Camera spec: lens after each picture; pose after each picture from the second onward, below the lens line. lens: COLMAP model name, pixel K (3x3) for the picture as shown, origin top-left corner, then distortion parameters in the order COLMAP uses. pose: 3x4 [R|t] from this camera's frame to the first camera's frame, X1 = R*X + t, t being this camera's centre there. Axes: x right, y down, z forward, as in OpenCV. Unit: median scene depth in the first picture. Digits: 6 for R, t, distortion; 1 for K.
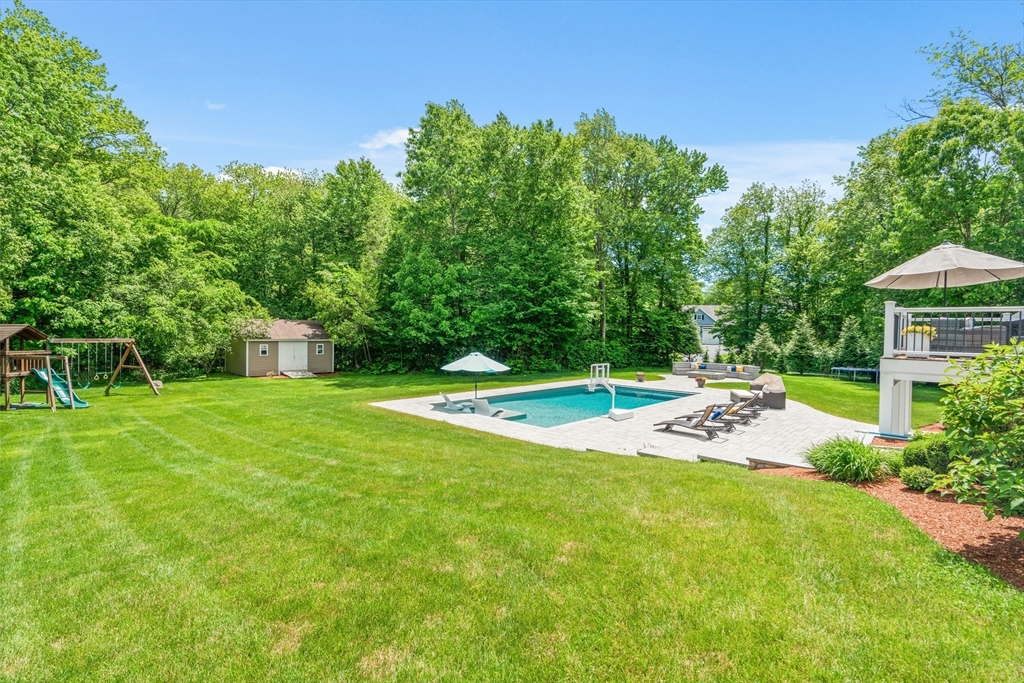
lens RADIAL K [[458.7, 0, 512.0], [0, 458.7, 341.5], [0, 0, 1]] dist [-0.000024, 0.000033]
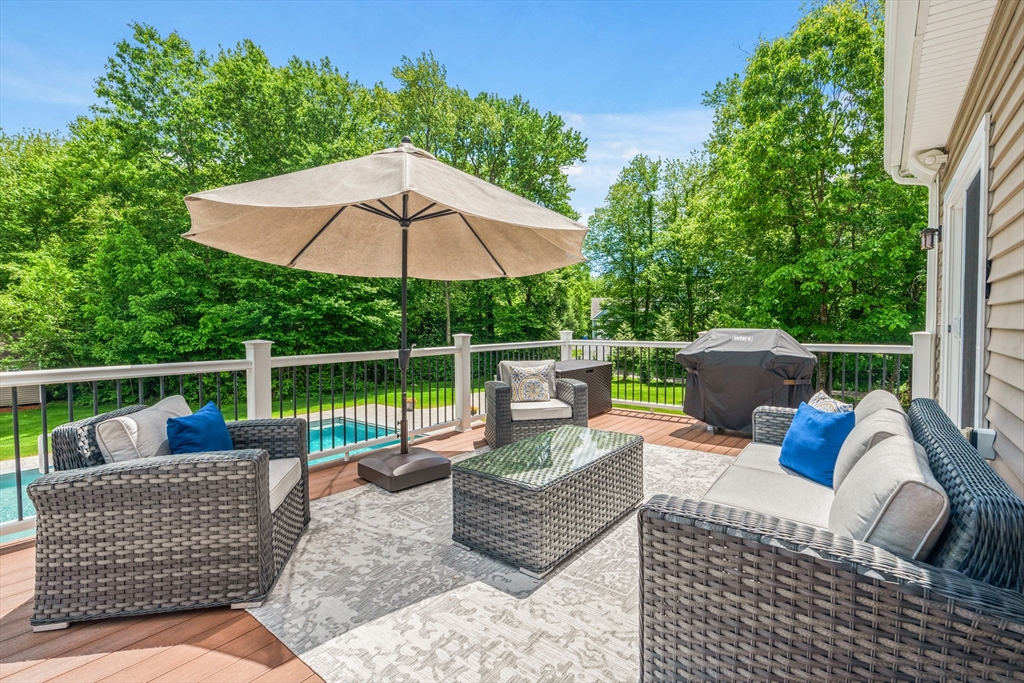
lens RADIAL K [[467.6, 0, 512.0], [0, 467.6, 341.5], [0, 0, 1]] dist [-0.005779, -0.000052]
pose [[0.996416, -0.025649, 0.080611, 0.253202], [0.024609, 0.999601, 0.013875, -0.018523], [-0.080935, -0.011842, 0.996649, 0.164287]]
